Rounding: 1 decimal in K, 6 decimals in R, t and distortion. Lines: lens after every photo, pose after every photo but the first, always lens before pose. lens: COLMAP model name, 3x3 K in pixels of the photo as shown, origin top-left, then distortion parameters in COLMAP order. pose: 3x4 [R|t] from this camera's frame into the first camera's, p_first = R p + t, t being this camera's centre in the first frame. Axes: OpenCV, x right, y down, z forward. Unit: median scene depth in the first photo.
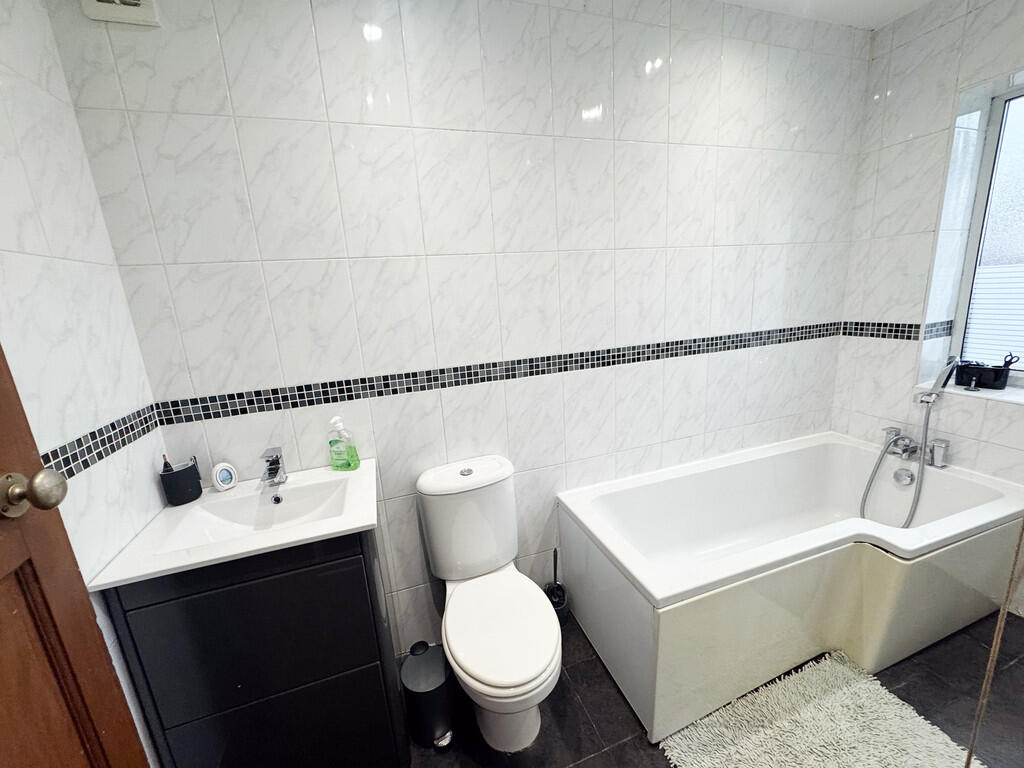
lens RADIAL K [[406.8, 0, 512.3], [0, 406.8, 386.7], [0, 0, 1]] dist [0.000830, 0.000026]
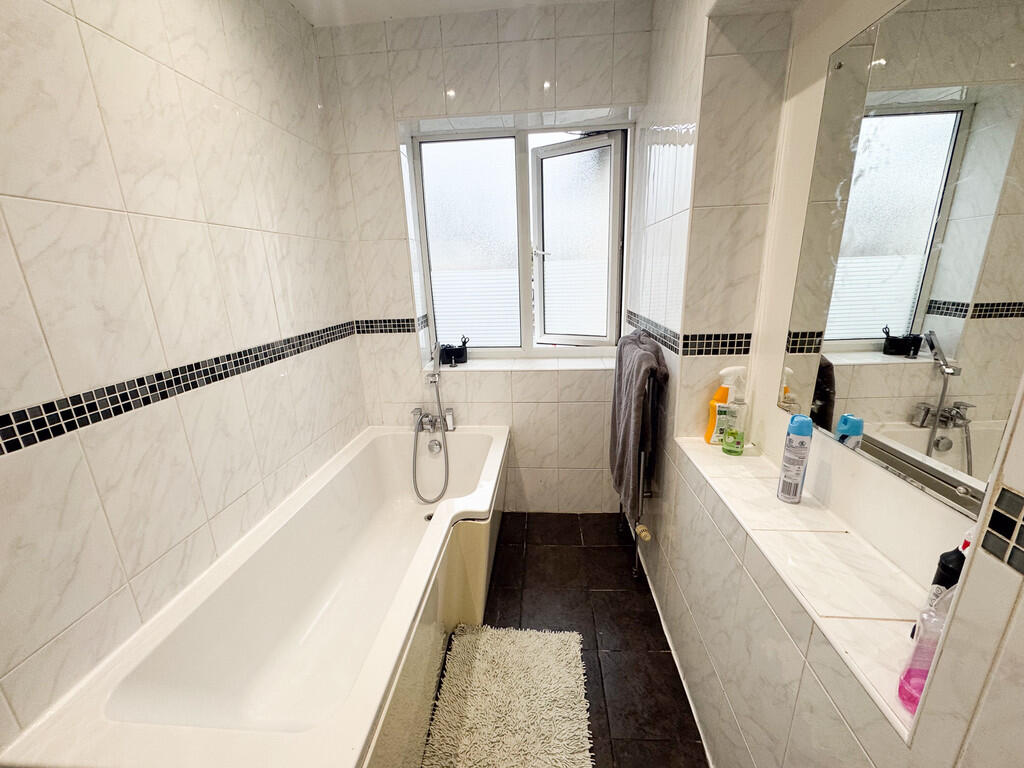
lens RADIAL K [[409.5, 0, 514.6], [0, 409.5, 385.2], [0, 0, 1]] dist [-0.002345, -0.000277]
pose [[0.395310, -0.199928, 0.896526, 0.020636], [0.215665, 0.968944, 0.120983, -0.046786], [-0.892871, 0.145524, 0.426150, 0.262173]]
